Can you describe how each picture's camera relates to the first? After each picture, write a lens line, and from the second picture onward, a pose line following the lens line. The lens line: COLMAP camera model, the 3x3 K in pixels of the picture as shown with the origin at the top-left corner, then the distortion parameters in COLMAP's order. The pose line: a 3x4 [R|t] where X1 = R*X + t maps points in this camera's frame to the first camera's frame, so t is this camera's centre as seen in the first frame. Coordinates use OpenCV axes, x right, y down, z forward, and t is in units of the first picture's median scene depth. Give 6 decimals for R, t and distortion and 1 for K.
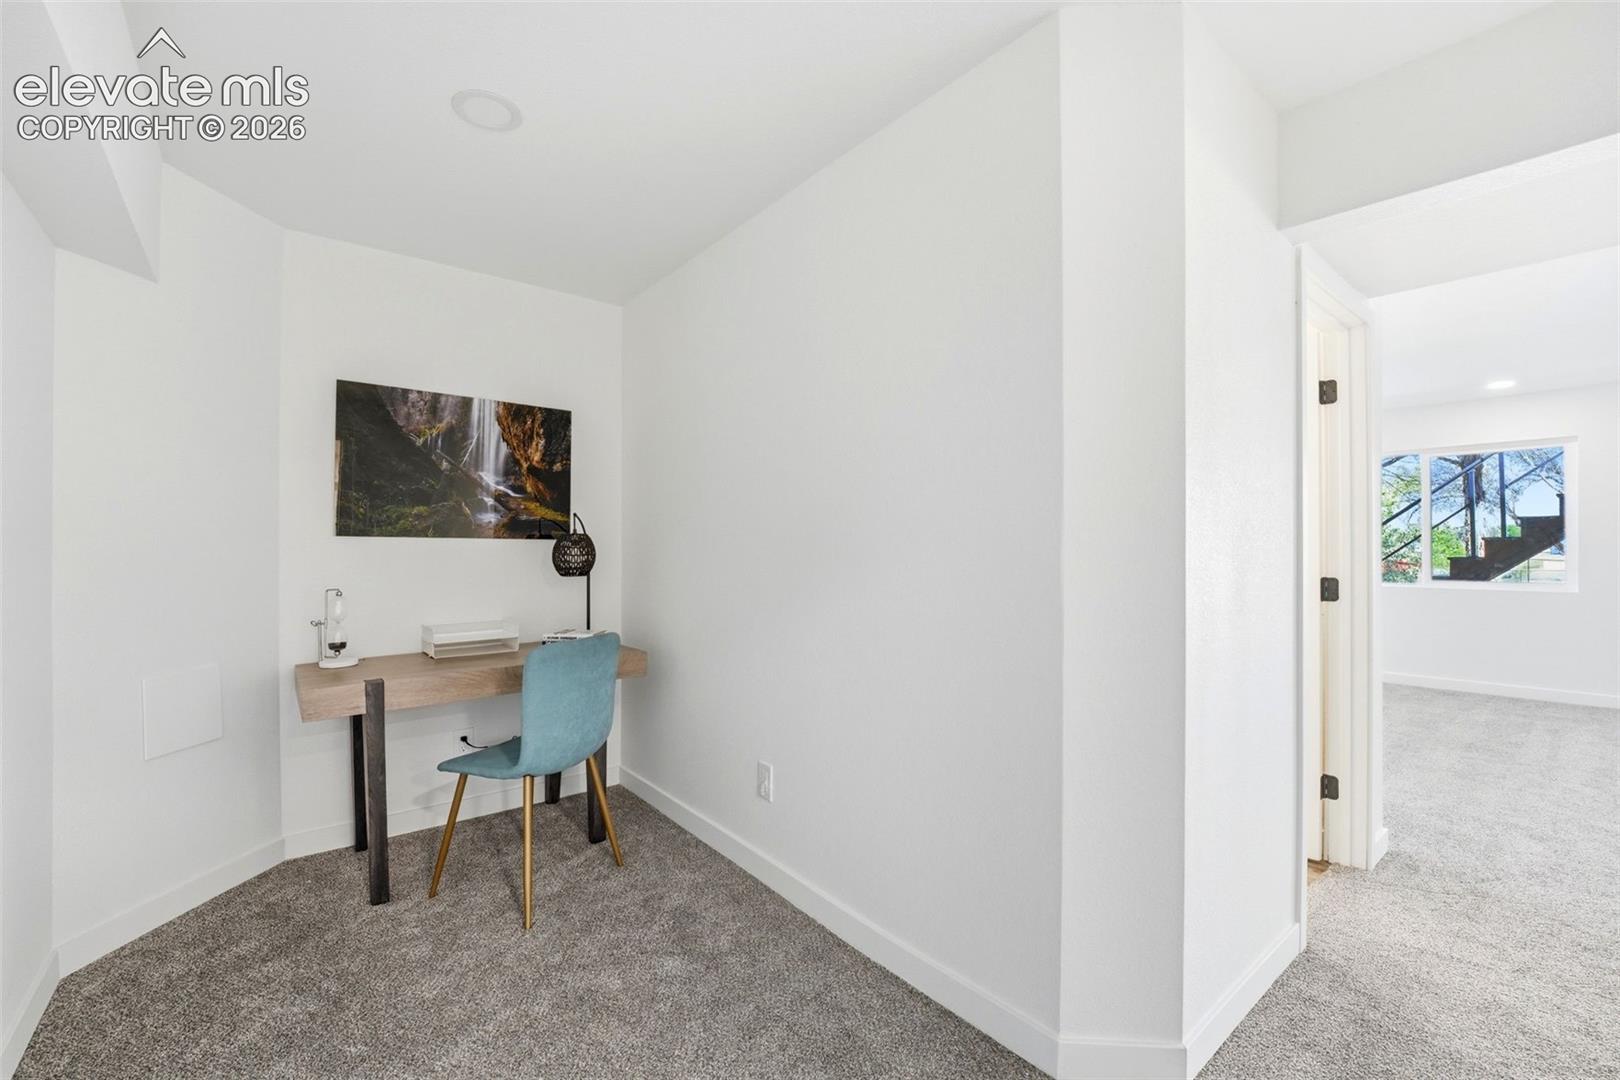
lens RADIAL K [[673.5, 0, 810.0], [0, 673.5, 540.0], [0, 0, 1]] dist [0.011422, -0.020320]
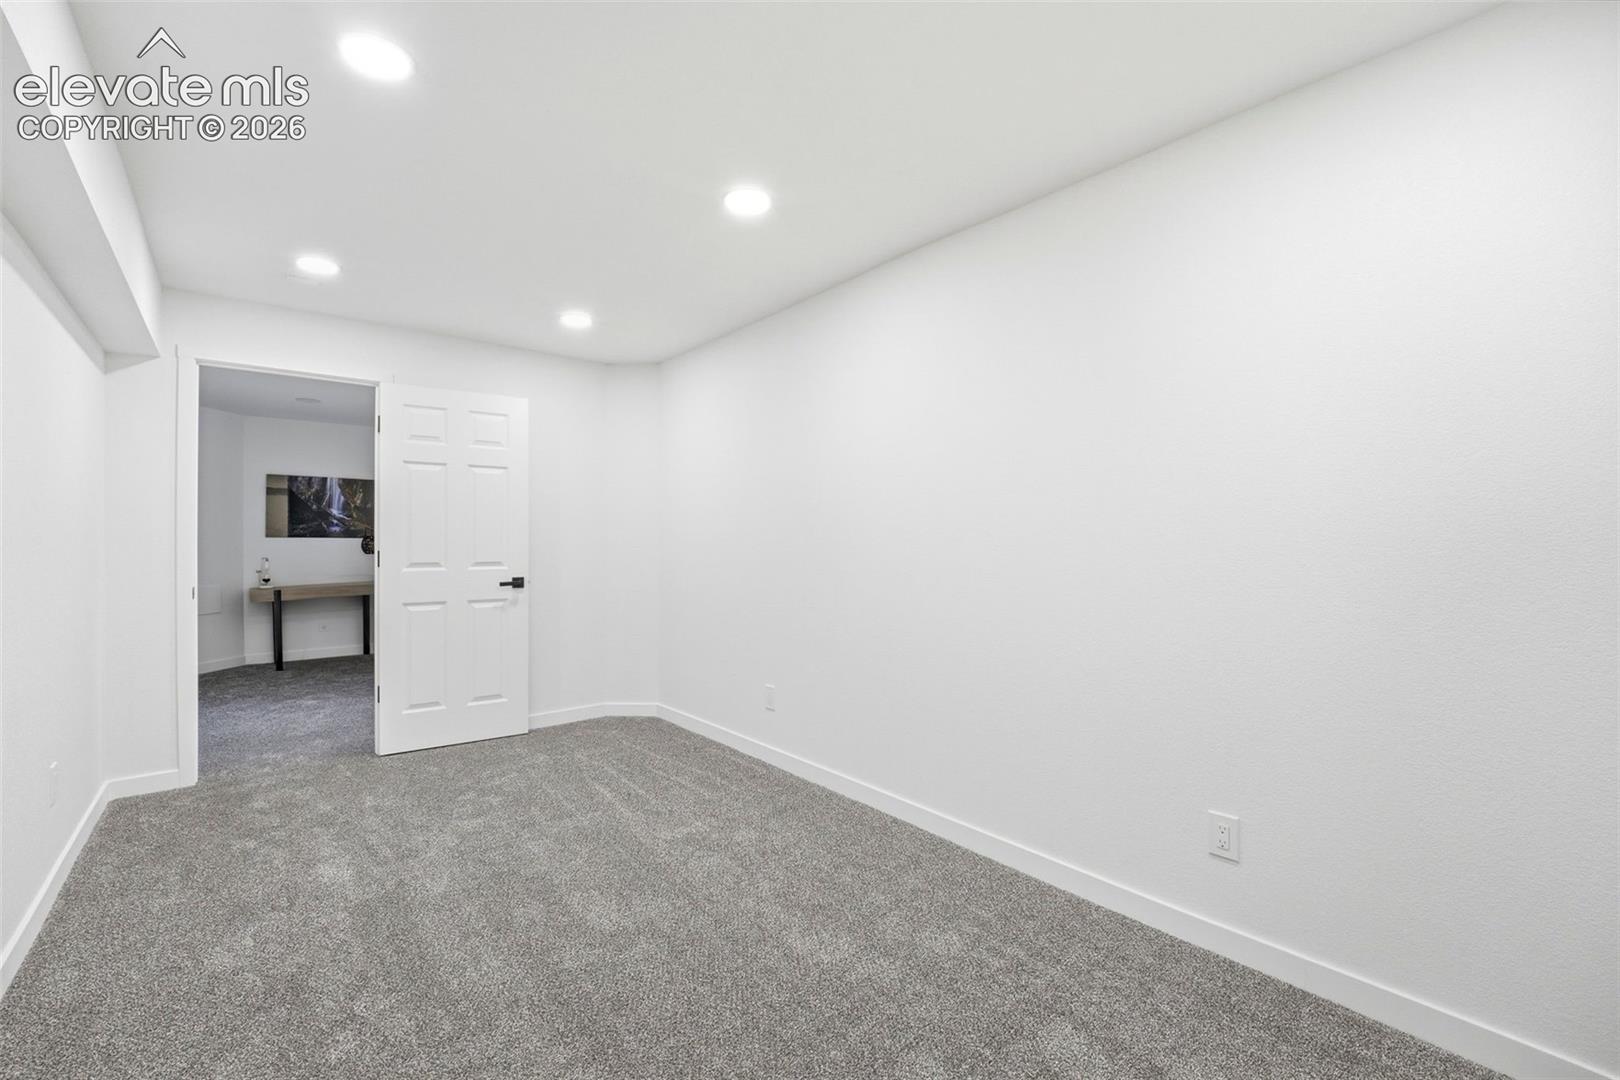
lens RADIAL K [[673.5, 0, 810.0], [0, 673.5, 540.0], [0, 0, 1]] dist [0.011422, -0.020320]
pose [[0.999729, -0.001762, 0.023220, 1.112718], [0.001563, 0.999962, 0.008583, -0.012431], [-0.023234, -0.008545, 0.999694, -1.366490]]
